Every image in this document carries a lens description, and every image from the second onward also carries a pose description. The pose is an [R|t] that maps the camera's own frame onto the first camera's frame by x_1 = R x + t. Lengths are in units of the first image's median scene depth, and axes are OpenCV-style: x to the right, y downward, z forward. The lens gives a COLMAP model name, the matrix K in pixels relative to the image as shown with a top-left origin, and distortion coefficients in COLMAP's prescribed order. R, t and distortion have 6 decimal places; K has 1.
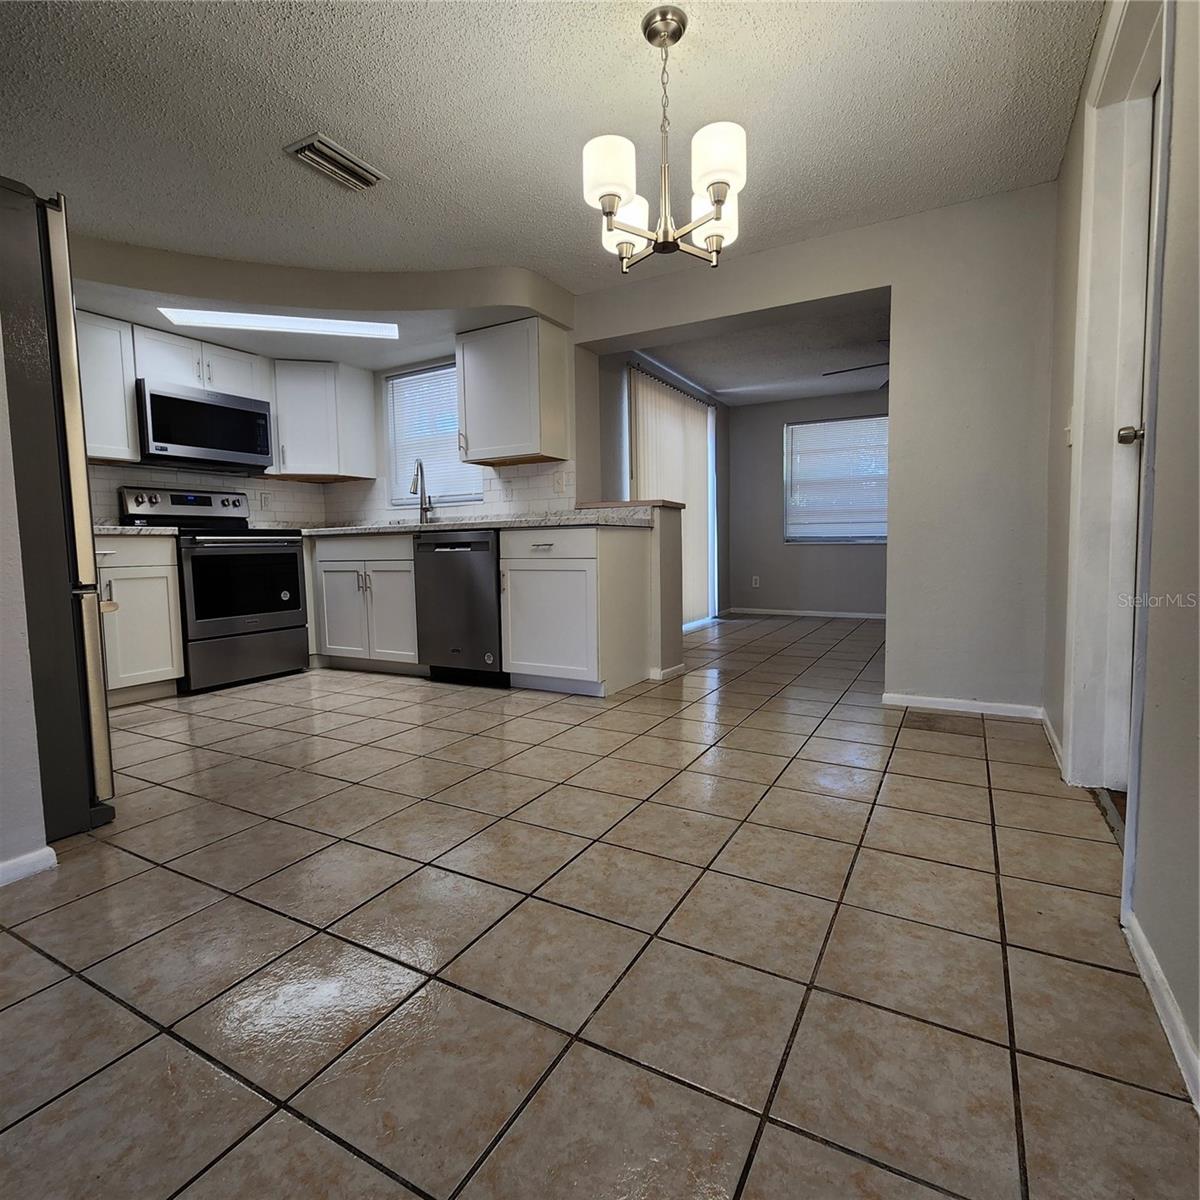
lens RADIAL K [[656.2, 0, 600.6], [0, 656.2, 598.8], [0, 0, 1]] dist [0.004507, -0.003065]
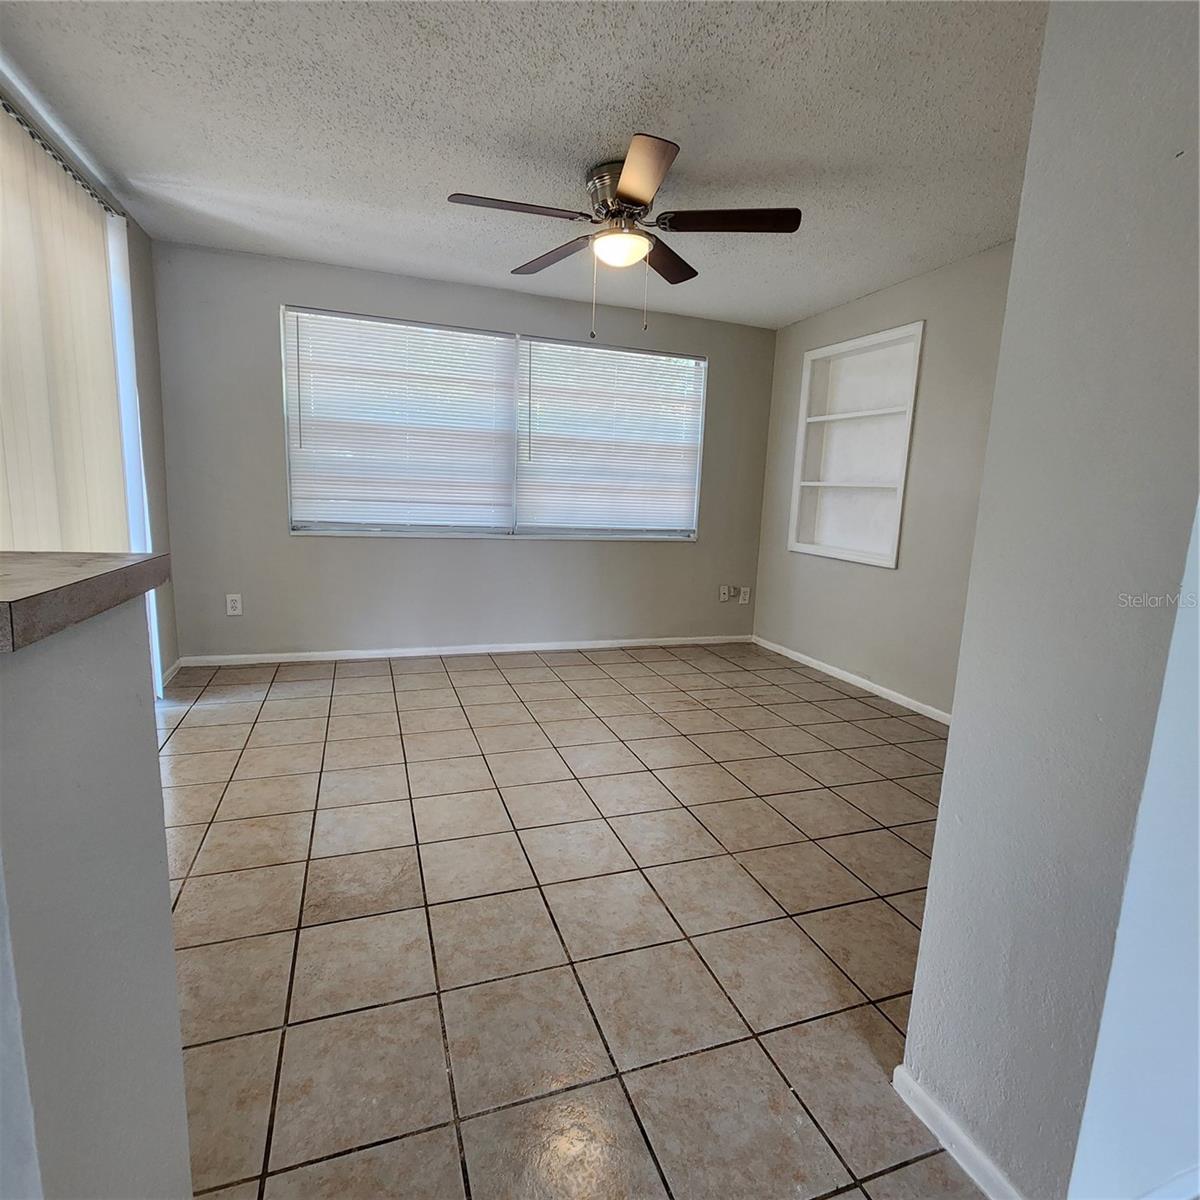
lens RADIAL K [[656.2, 0, 600.0], [0, 656.2, 597.2], [0, 0, 1]] dist [0.004507, -0.003065]
pose [[0.655222, -0.079584, 0.751233, 0.035673], [0.006396, 0.994984, 0.099828, -0.085162], [-0.755409, -0.060605, 0.652445, 0.451872]]
